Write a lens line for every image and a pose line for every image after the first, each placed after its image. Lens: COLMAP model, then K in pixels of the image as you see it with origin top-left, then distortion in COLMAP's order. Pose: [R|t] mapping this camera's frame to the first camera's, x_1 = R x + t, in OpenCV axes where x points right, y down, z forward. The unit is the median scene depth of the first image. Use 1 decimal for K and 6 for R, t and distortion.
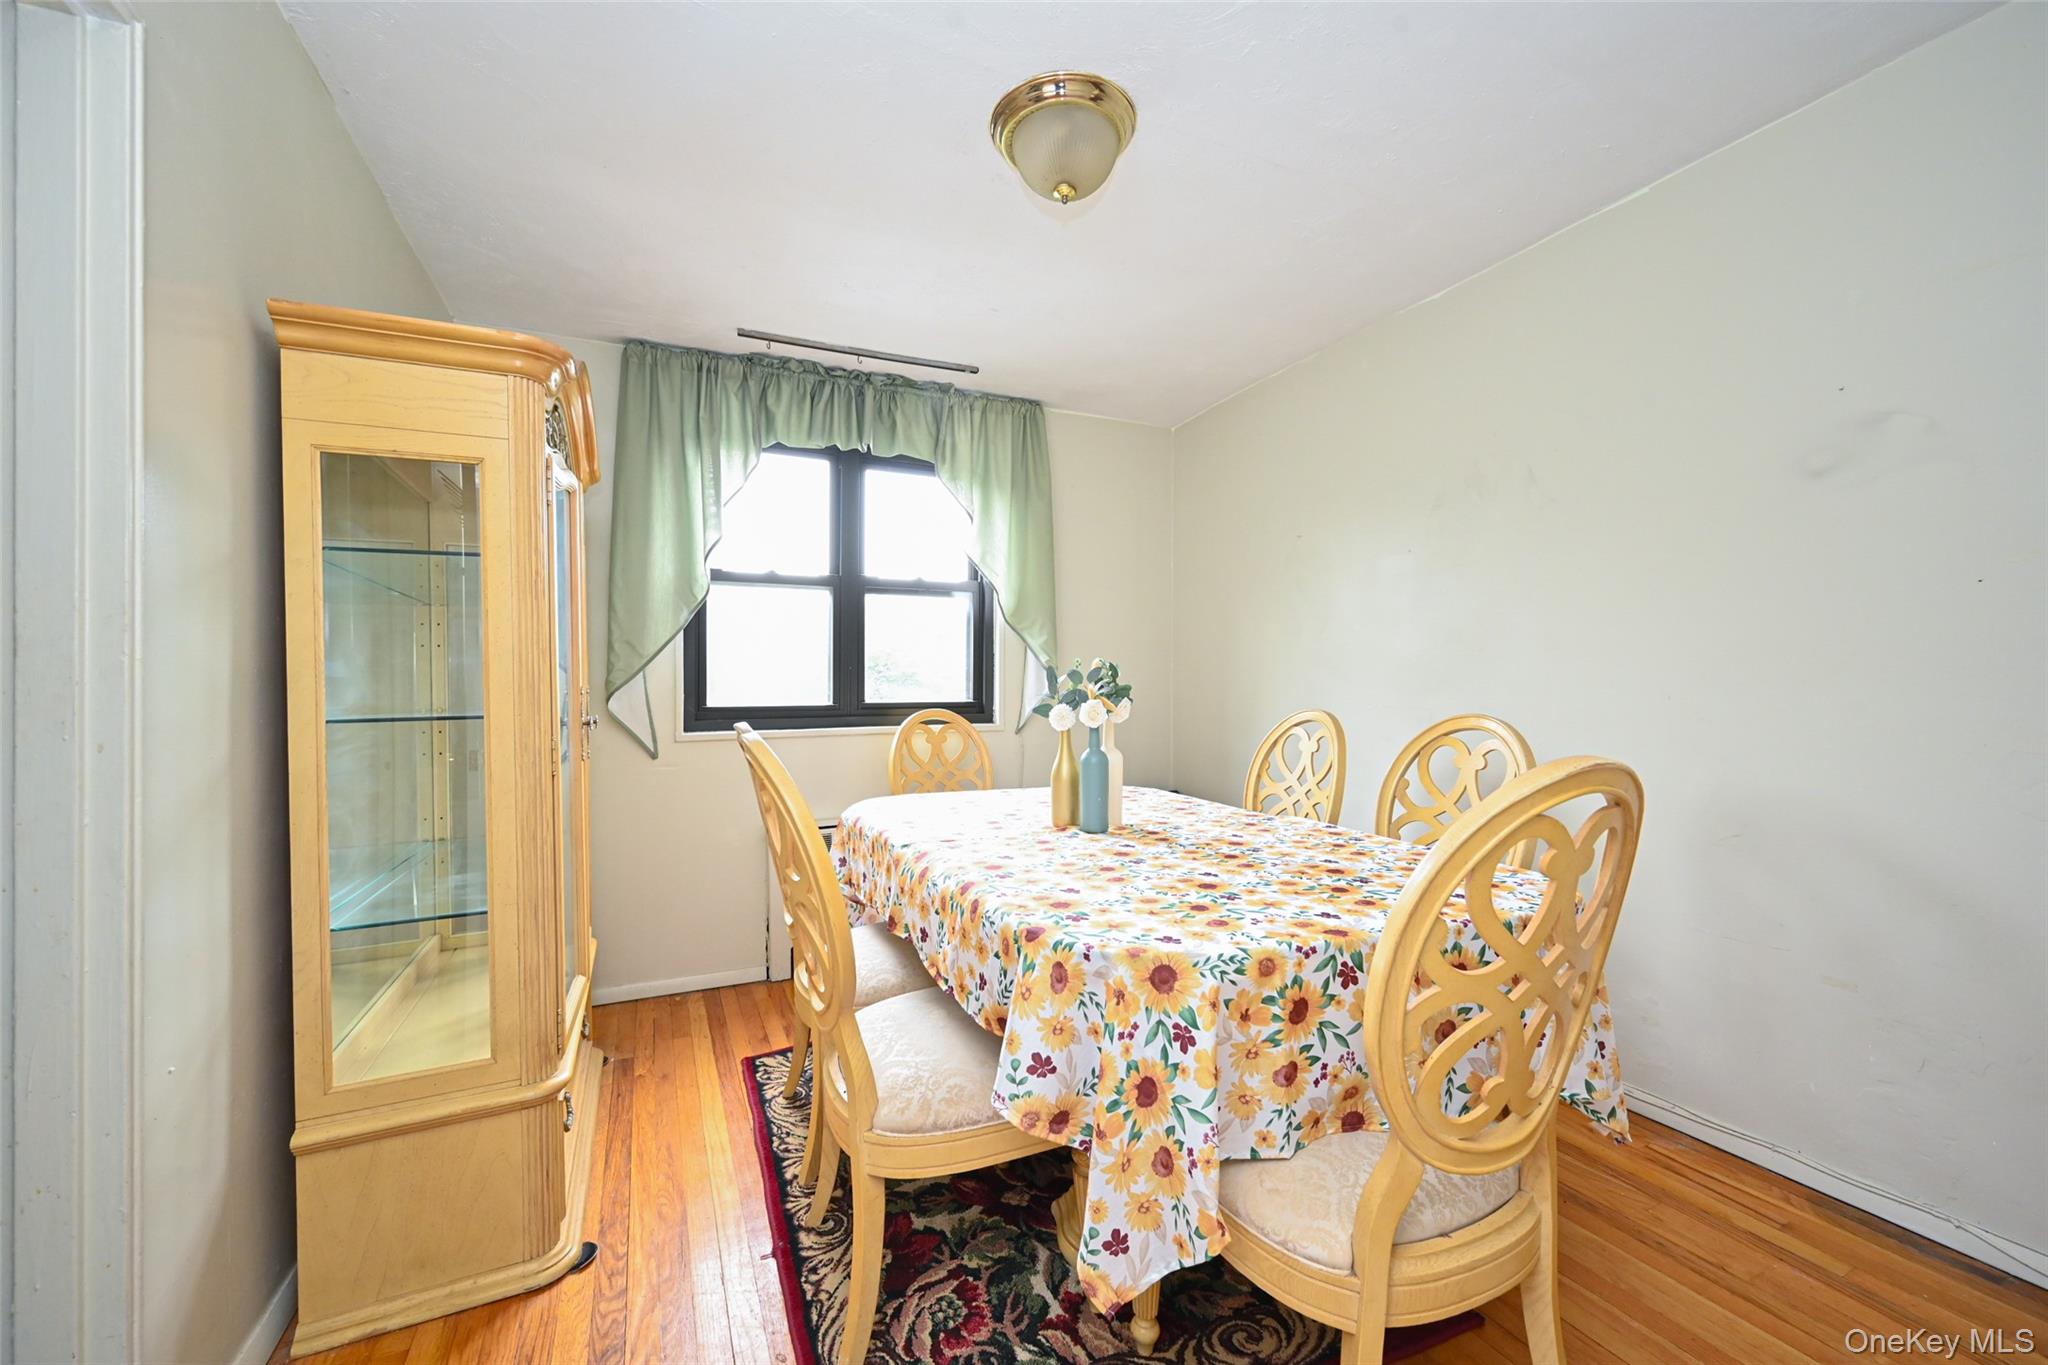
lens RADIAL K [[795.9, 0, 1025.9], [0, 795.9, 697.6], [0, 0, 1]] dist [0.001080, -0.000230]
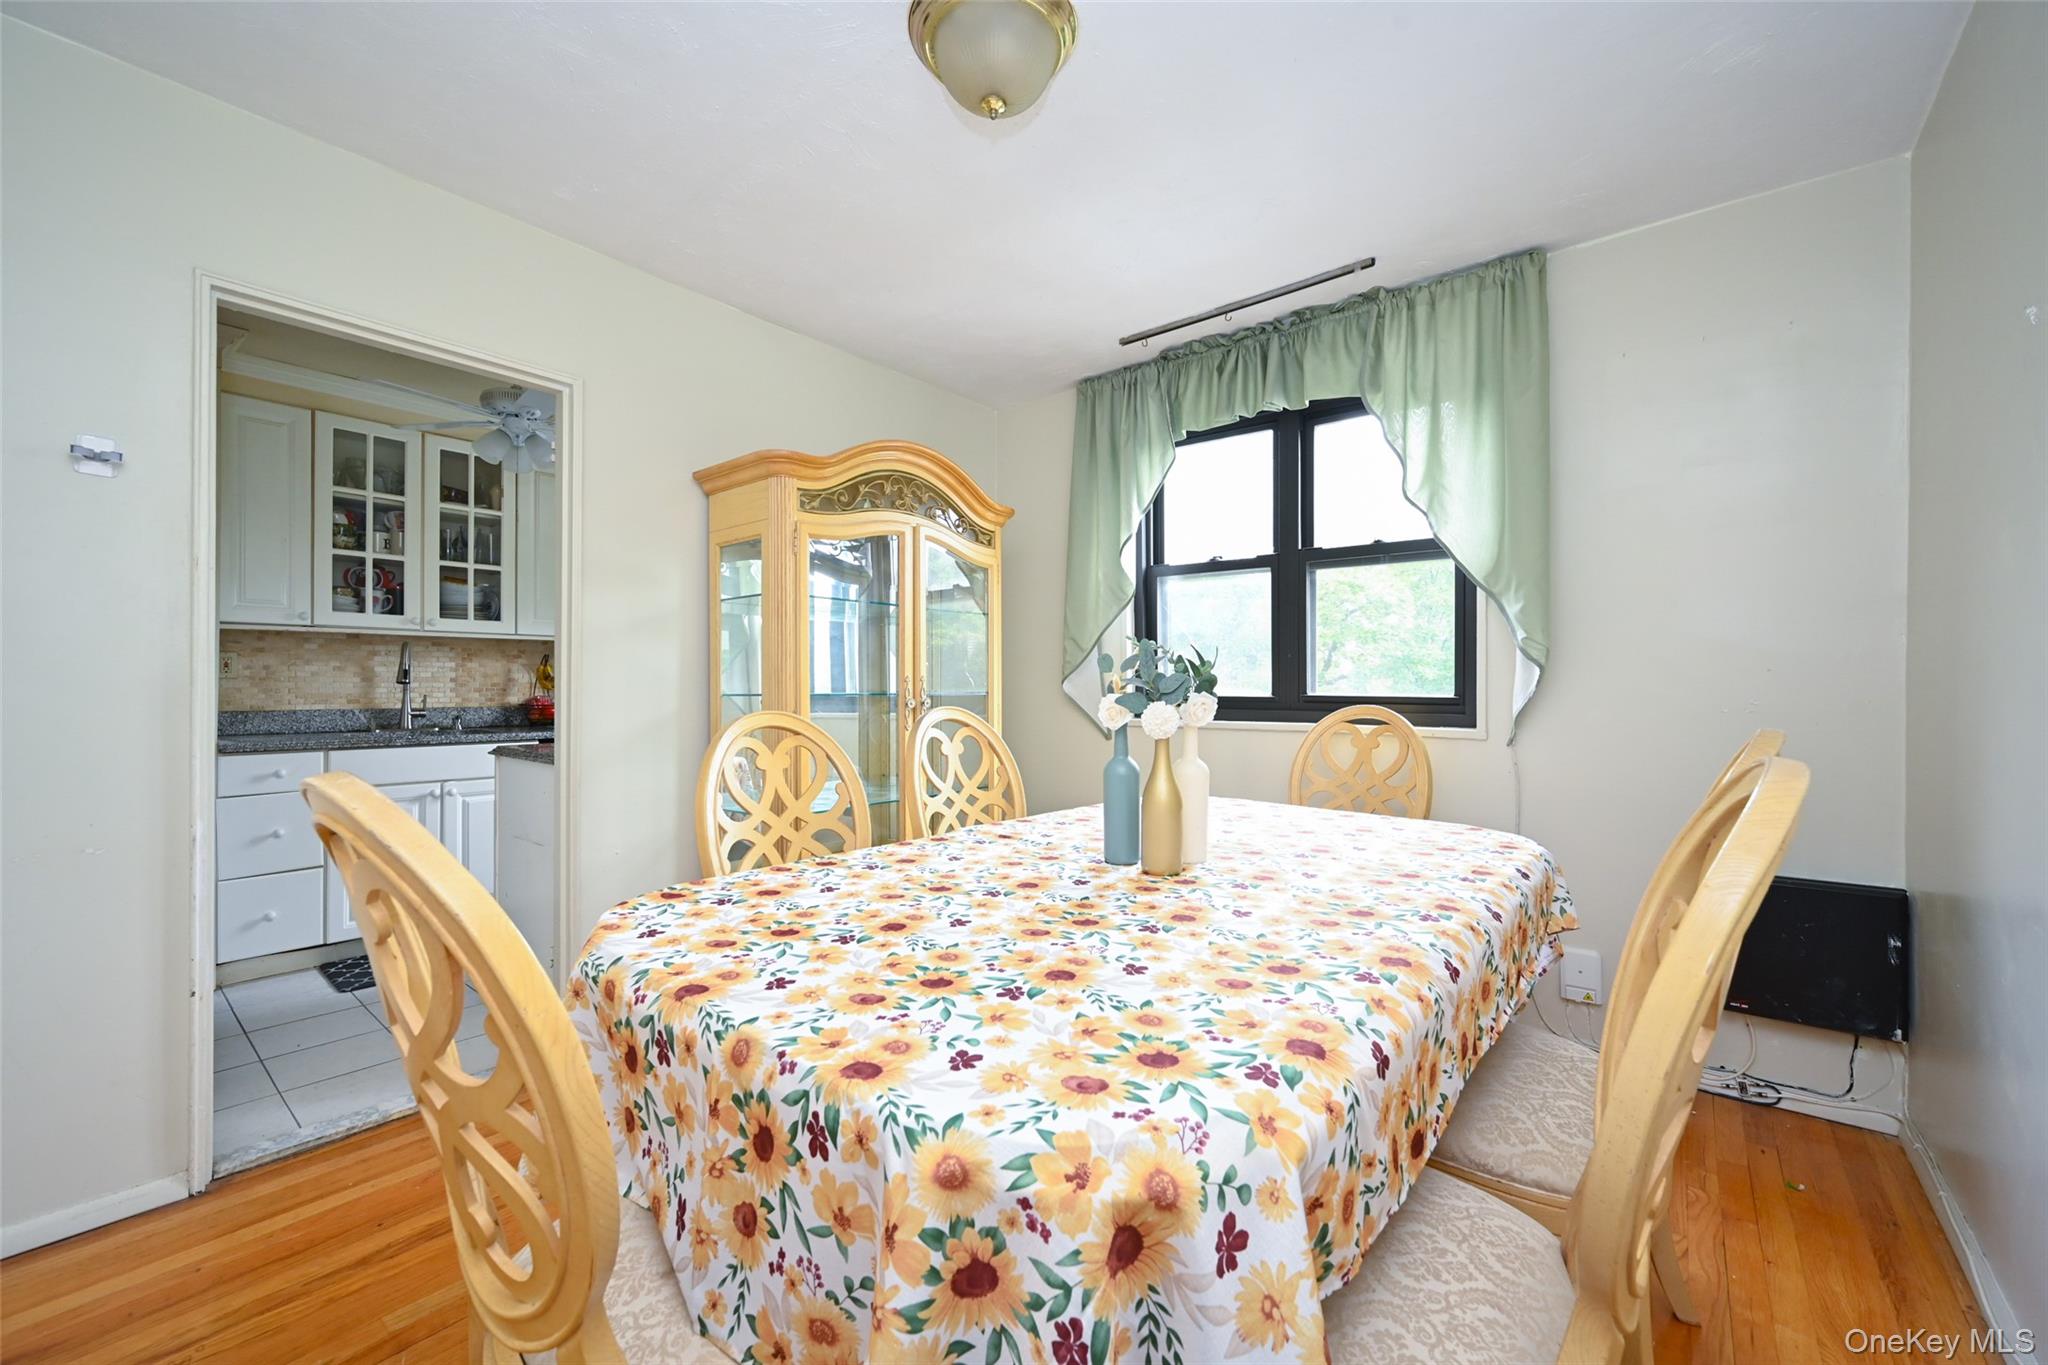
lens RADIAL K [[795.9, 0, 1069.2], [0, 795.9, 675.4], [0, 0, 1]] dist [0.001080, -0.000230]
pose [[0.464478, 0.001214, -0.885584, 0.464615], [-0.011484, 0.999923, -0.004653, -0.008352], [0.885510, 0.012331, 0.464457, 0.384756]]
